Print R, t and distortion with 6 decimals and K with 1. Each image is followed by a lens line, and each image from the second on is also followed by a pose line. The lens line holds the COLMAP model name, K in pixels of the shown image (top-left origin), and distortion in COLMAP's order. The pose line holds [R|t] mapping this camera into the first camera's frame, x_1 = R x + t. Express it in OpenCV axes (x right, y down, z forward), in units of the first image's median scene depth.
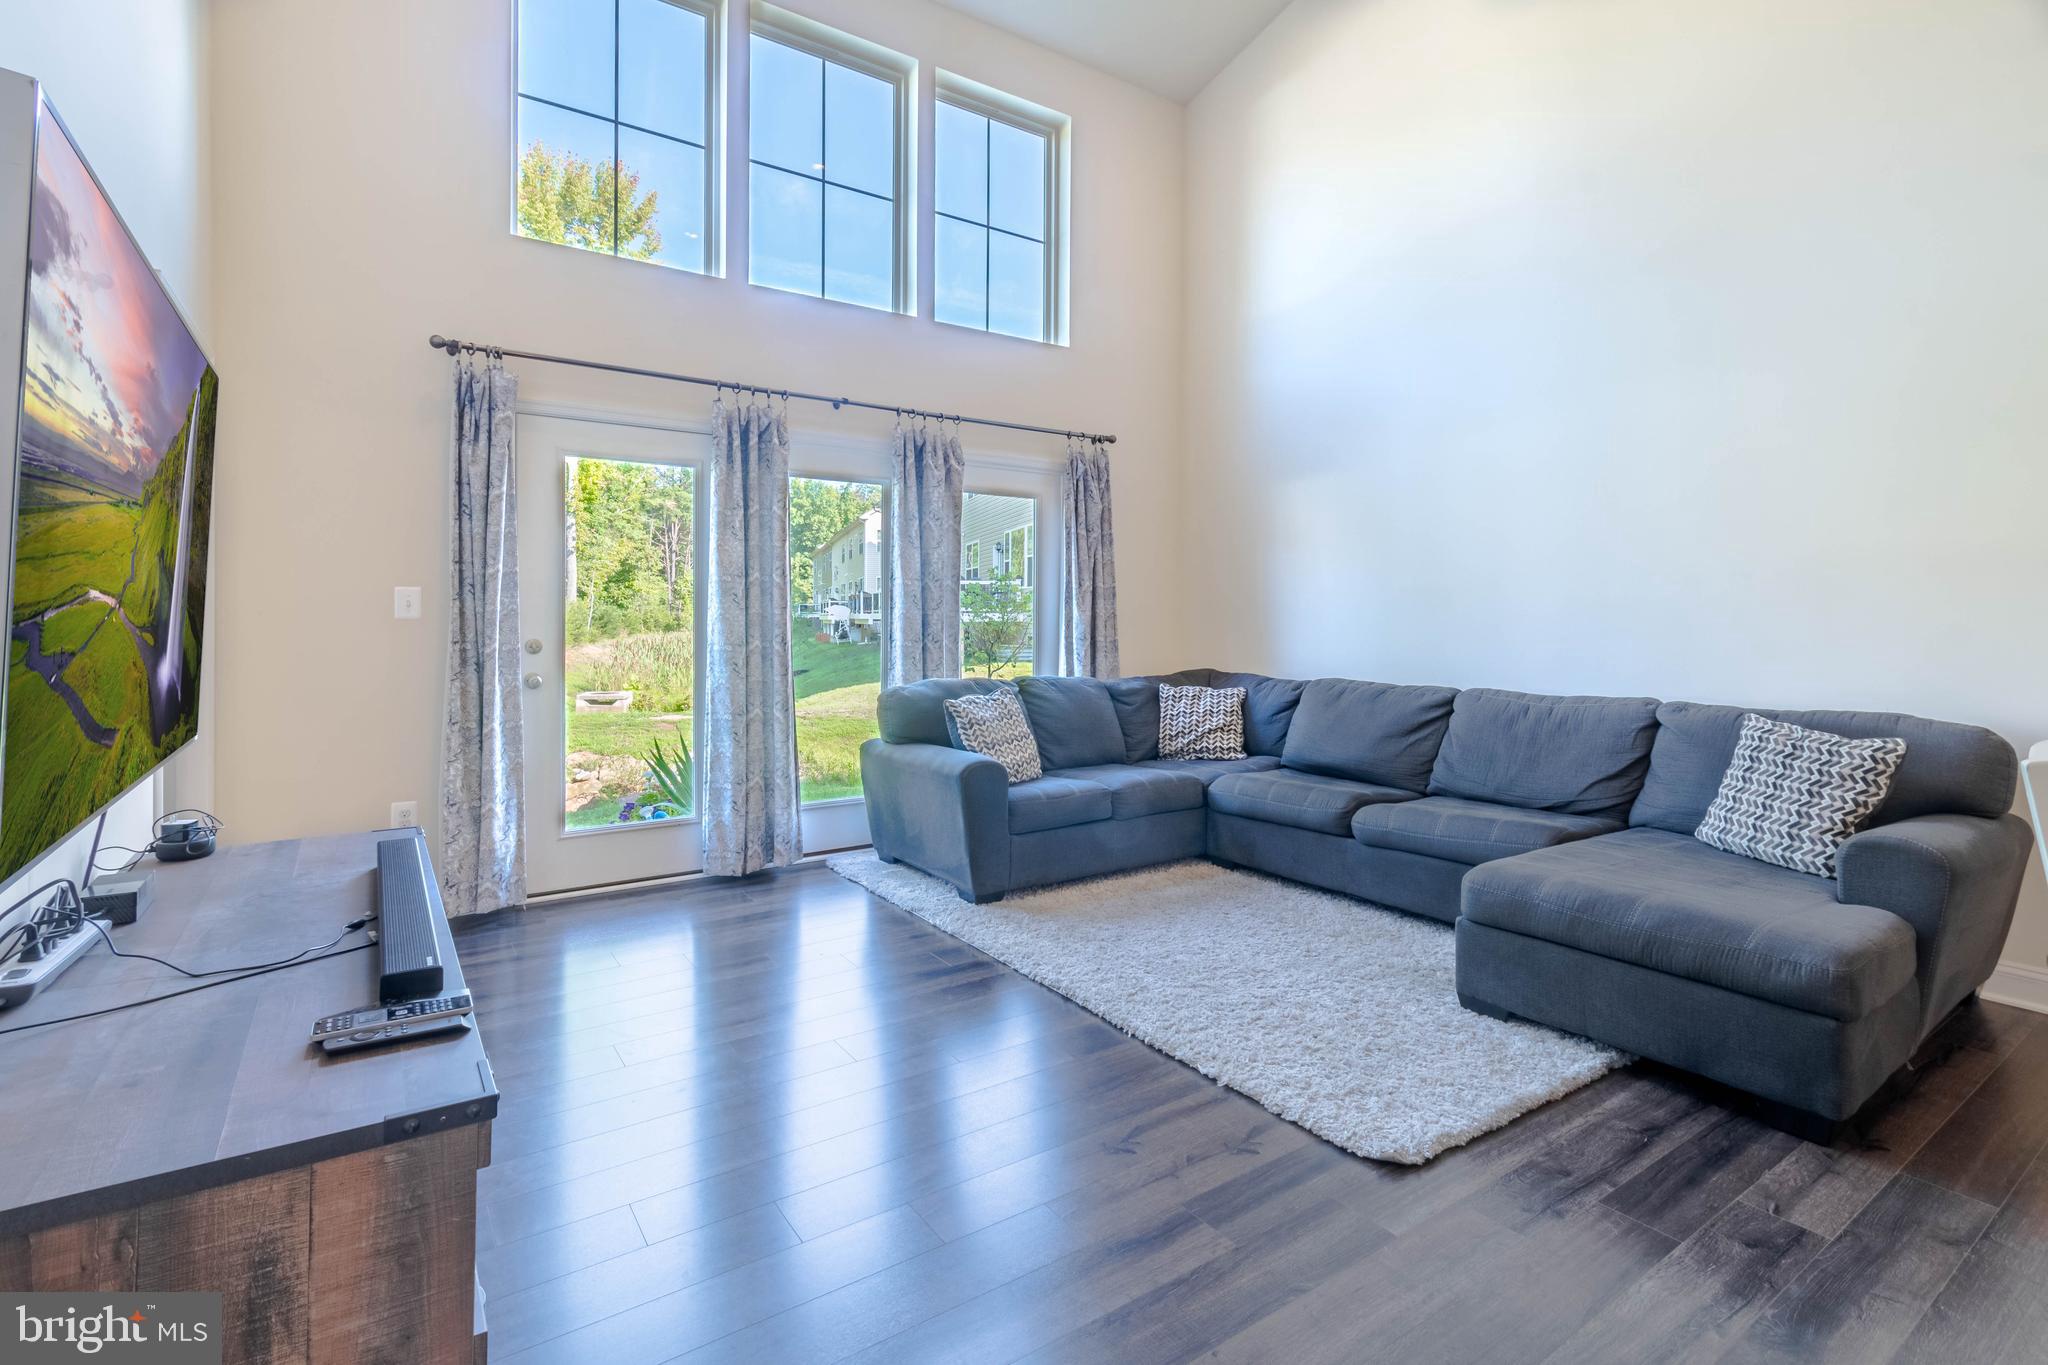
lens RADIAL K [[941.0, 0, 995.5], [0, 941.0, 622.3], [0, 0, 1]] dist [0.003454, -0.001585]
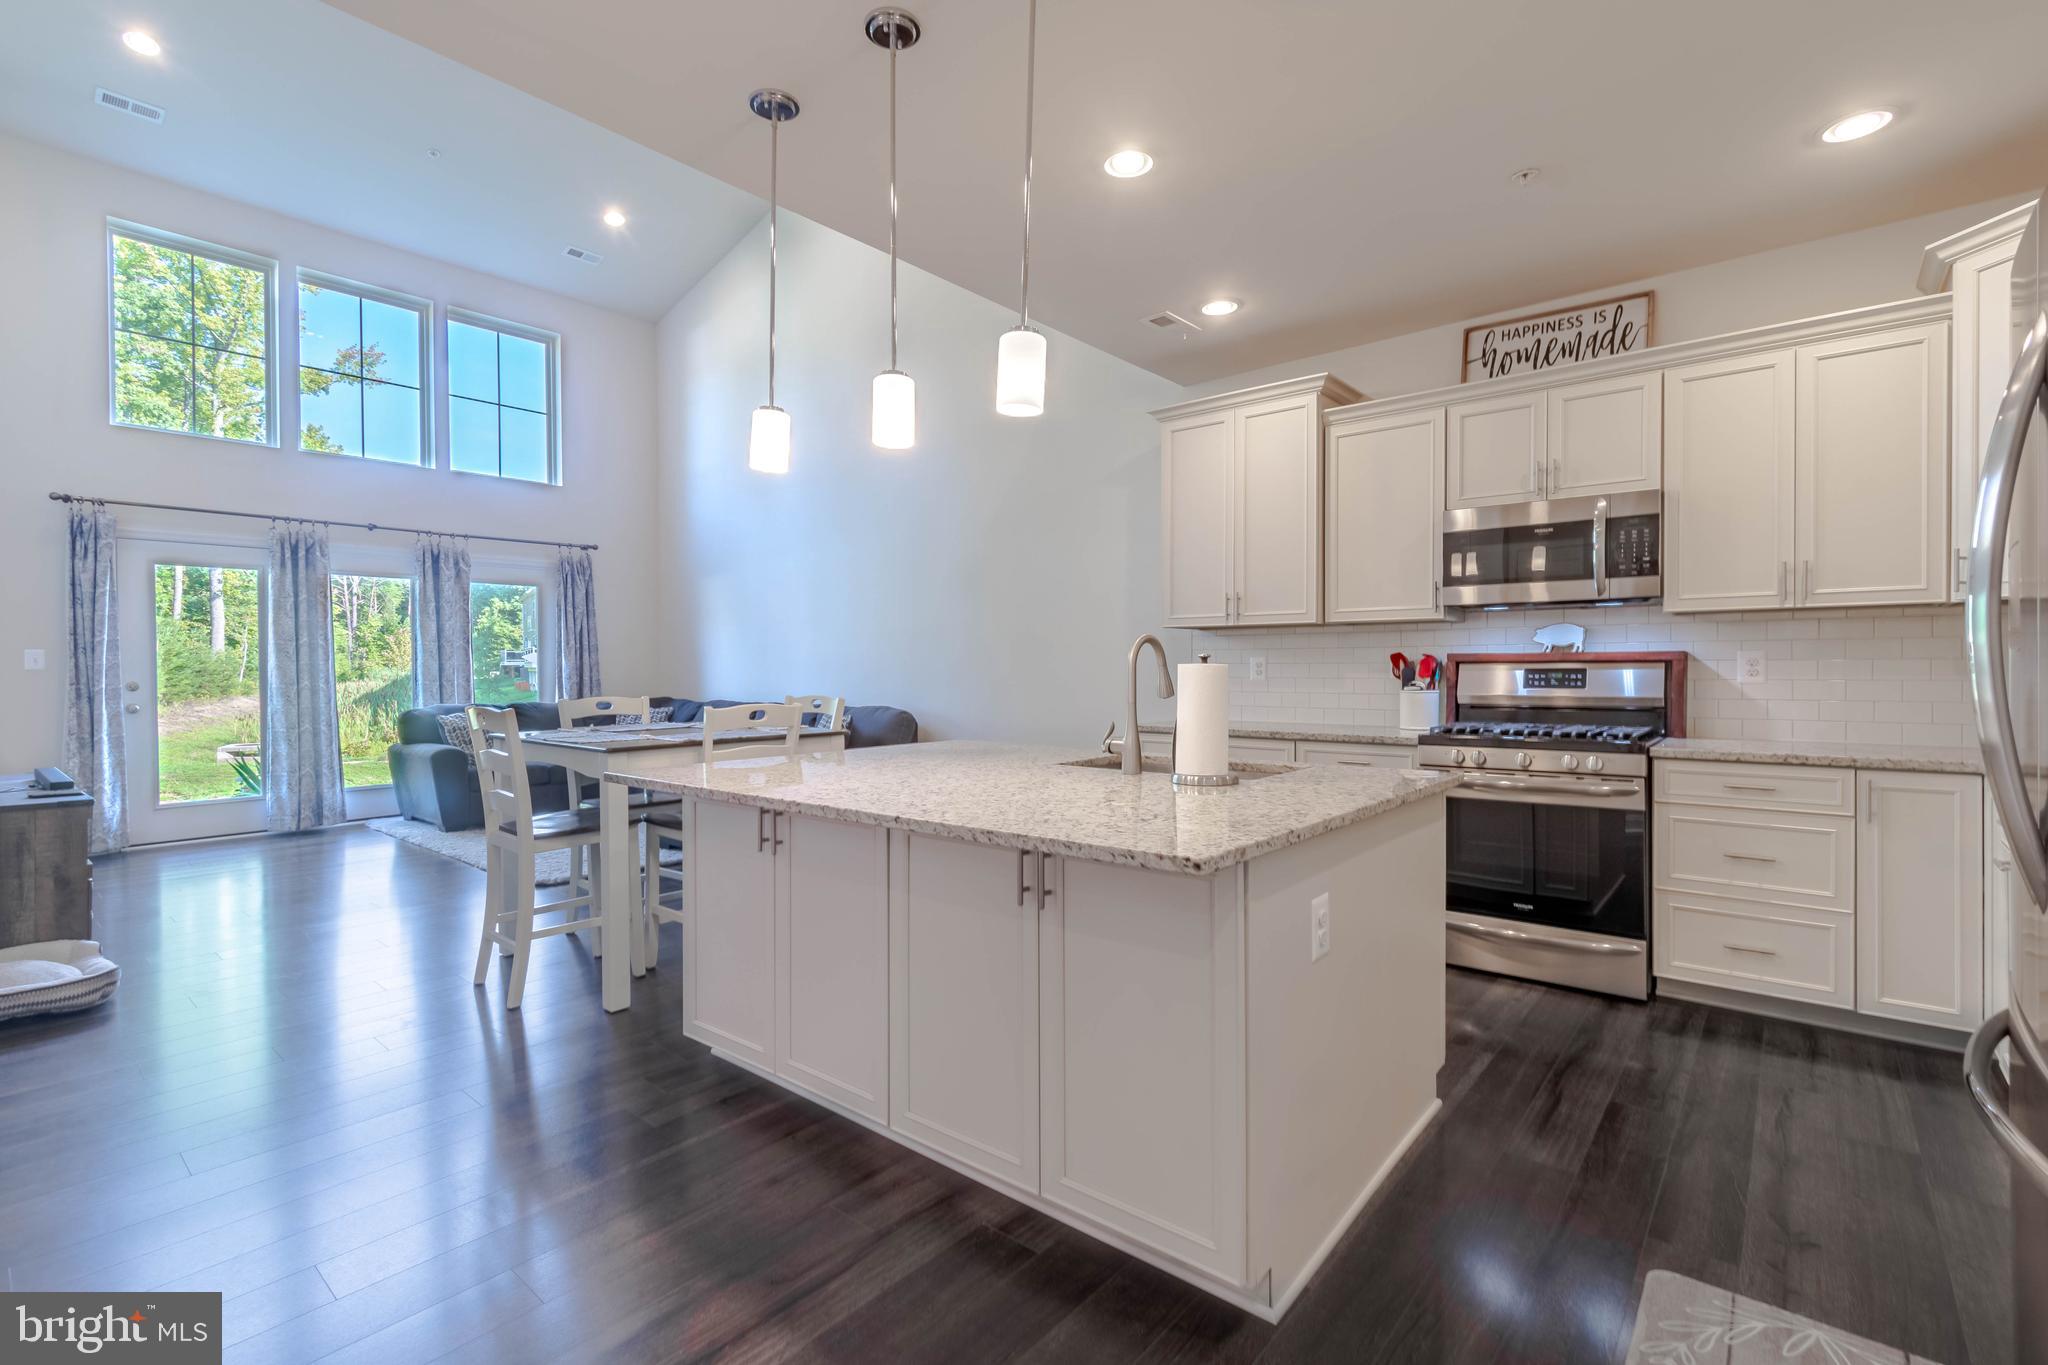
lens RADIAL K [[941.0, 0, 1000.4], [0, 941.0, 674.5], [0, 0, 1]] dist [0.003454, -0.001585]
pose [[0.965614, -0.012079, 0.259699, 0.460711], [0.010049, 0.999908, 0.009145, 0.005251], [-0.259786, -0.006221, 0.965646, -0.825151]]
